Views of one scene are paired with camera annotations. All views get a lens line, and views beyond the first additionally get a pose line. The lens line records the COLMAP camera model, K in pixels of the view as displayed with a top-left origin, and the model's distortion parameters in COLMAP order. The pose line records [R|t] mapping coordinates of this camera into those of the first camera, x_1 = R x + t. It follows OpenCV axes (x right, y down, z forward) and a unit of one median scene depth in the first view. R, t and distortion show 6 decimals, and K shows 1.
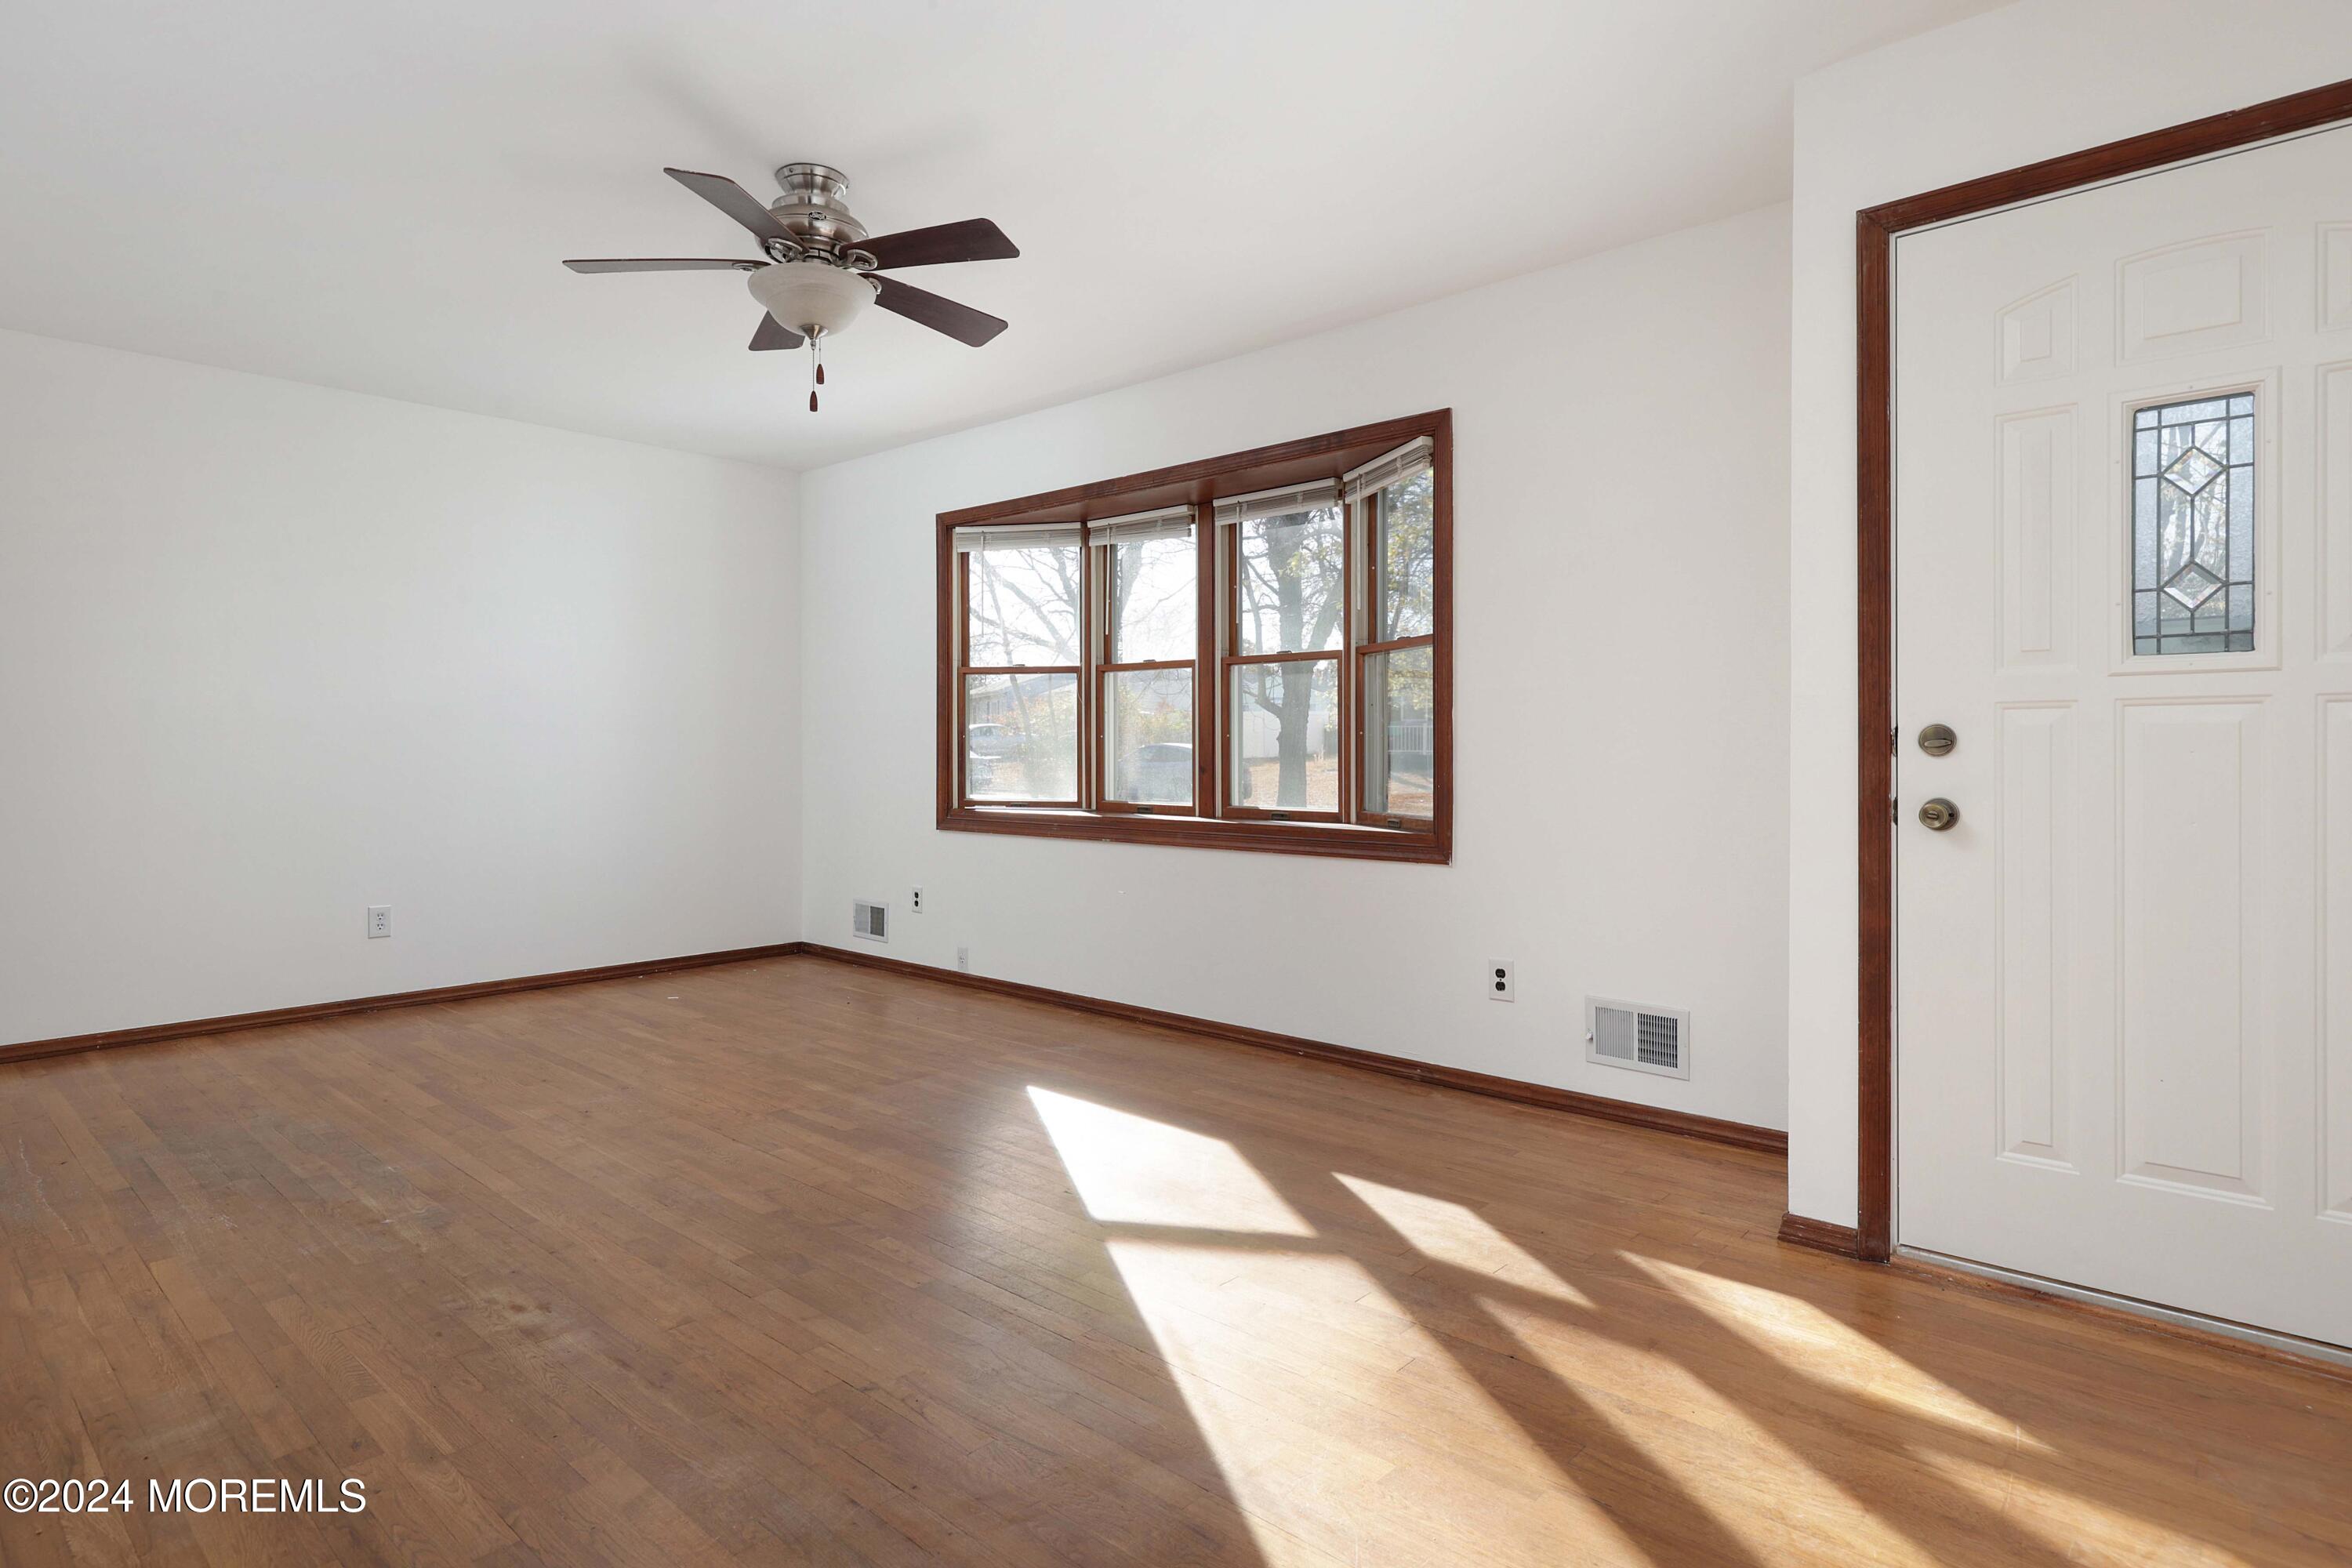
lens RADIAL K [[1226.2, 0, 1167.9], [0, 1226.2, 744.2], [0, 0, 1]] dist [-0.004118, 0.005997]
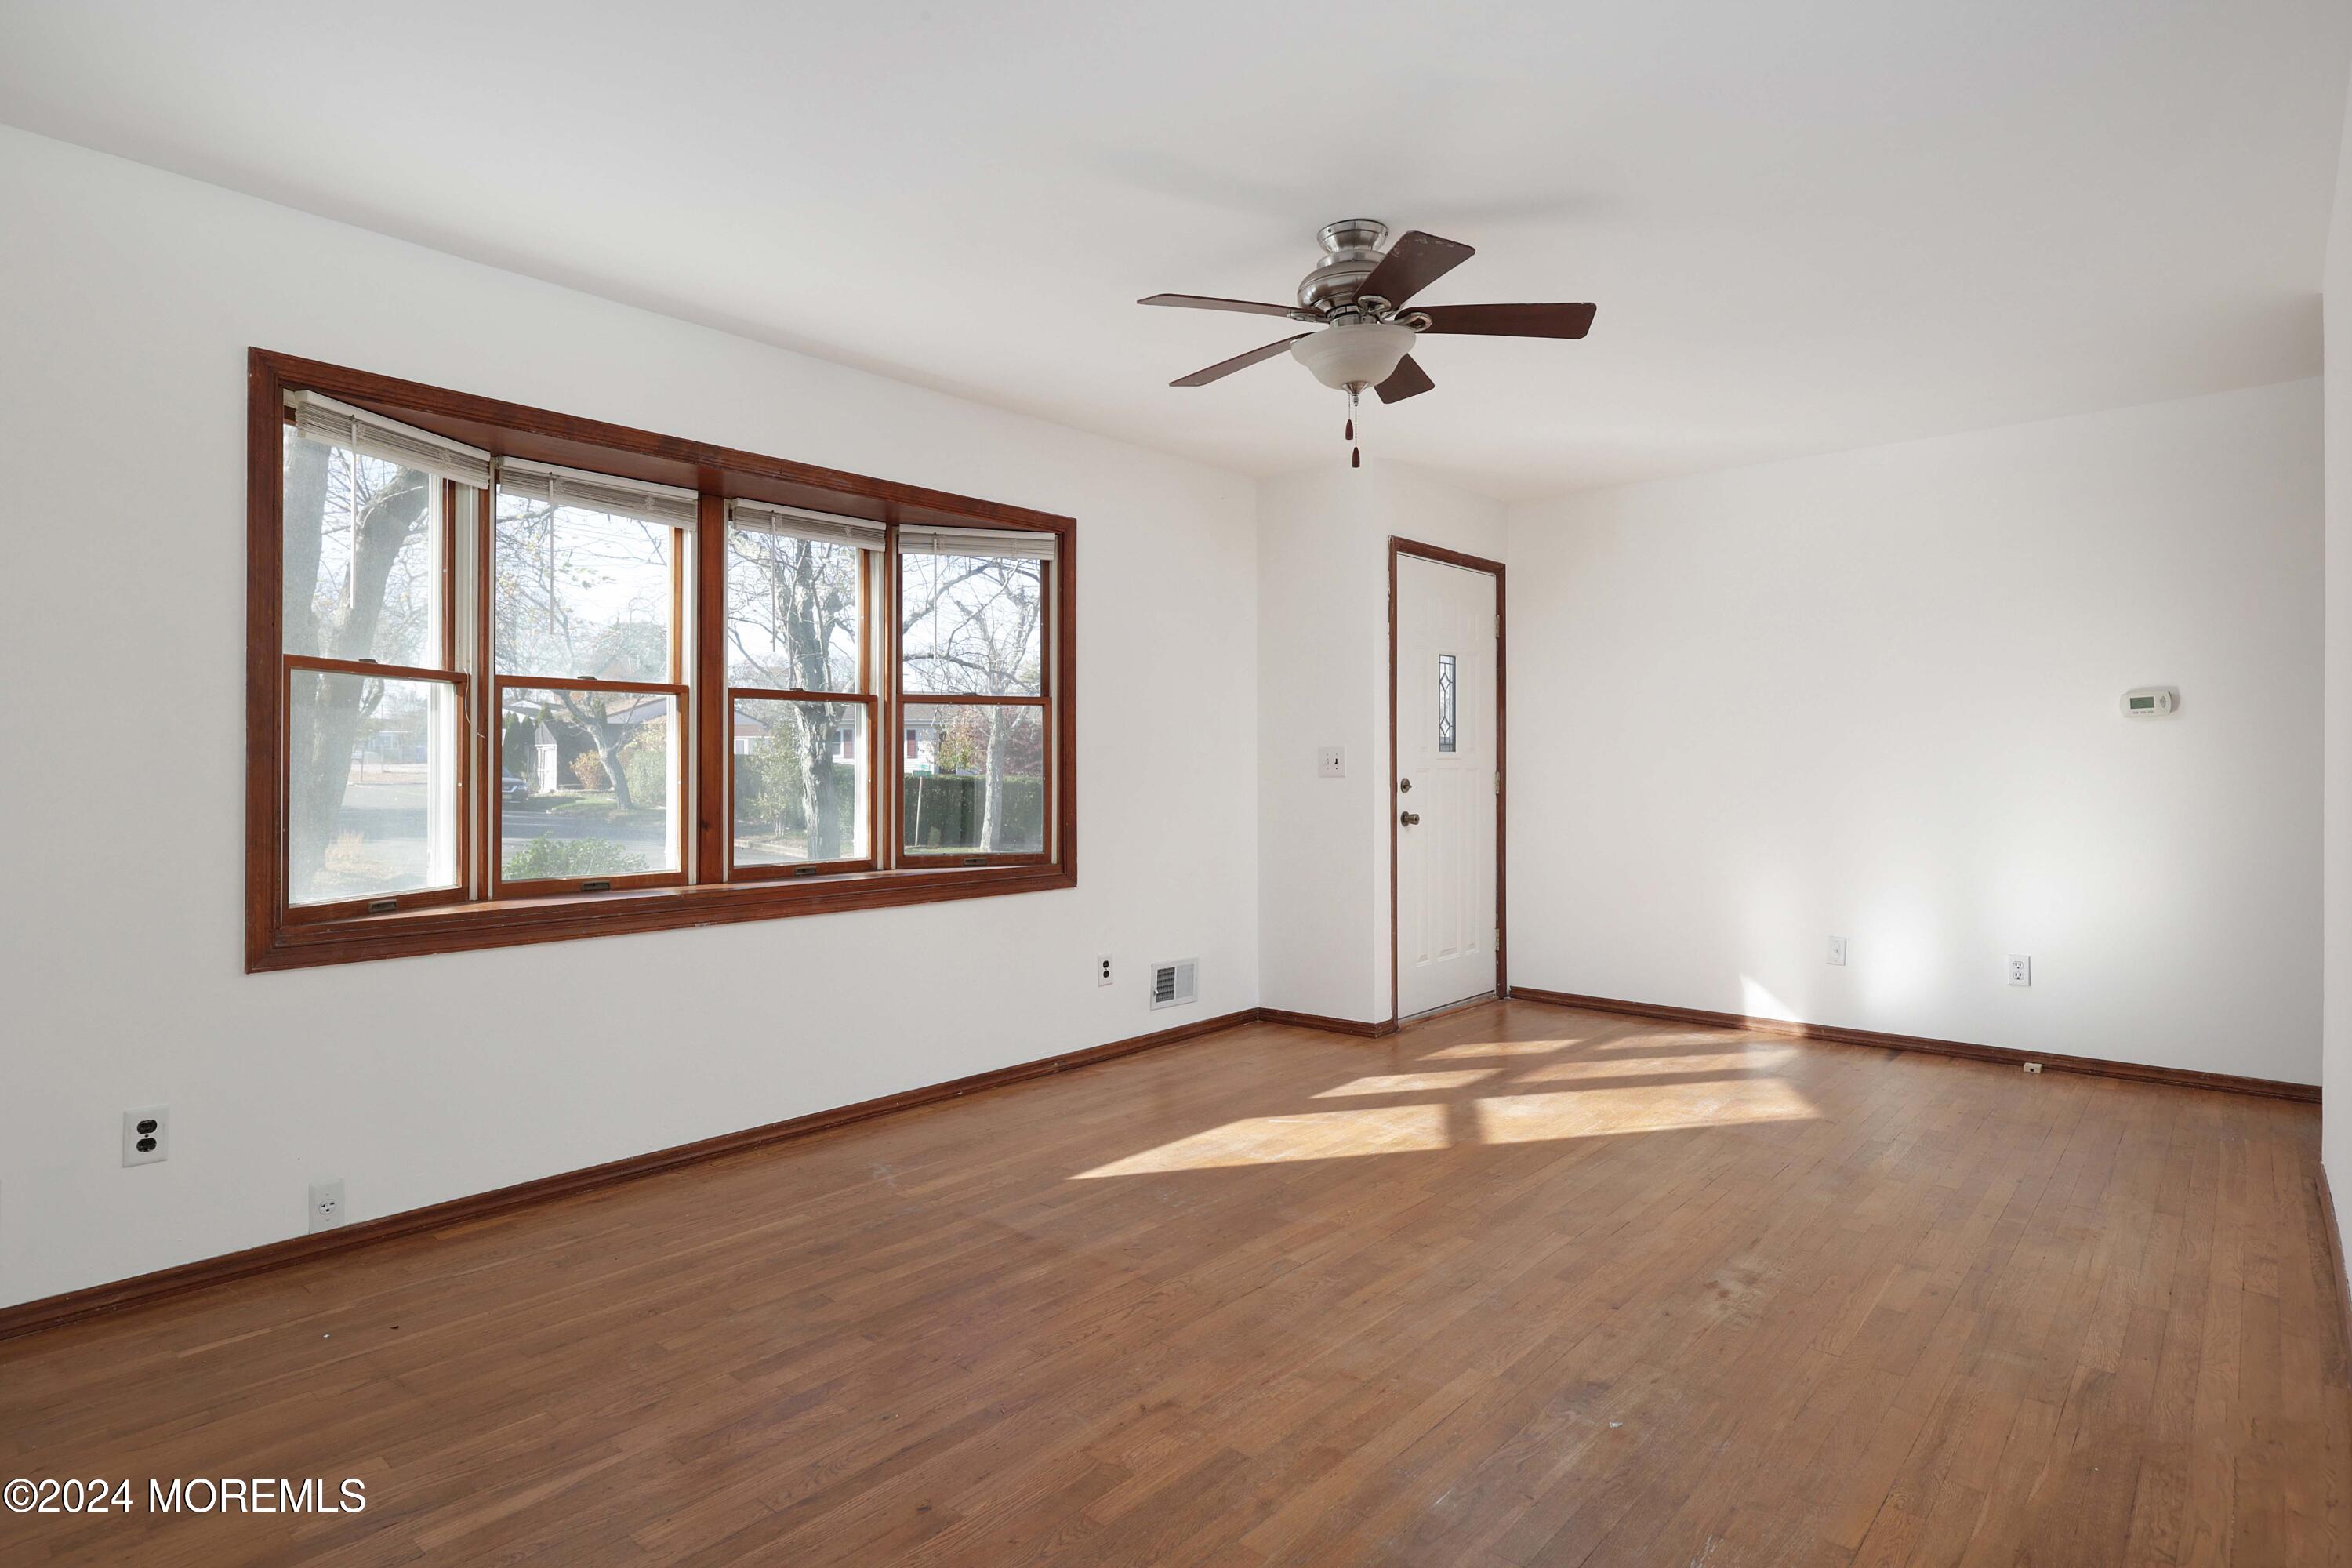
lens RADIAL K [[1226.2, 0, 1168.9], [0, 1226.2, 772.9], [0, 0, 1]] dist [-0.004118, 0.005997]
pose [[-0.005726, 0.000797, 0.999983, -0.964415], [0.001849, 0.999998, -0.000786, -0.014575], [-0.999982, 0.001845, -0.005727, 0.879392]]
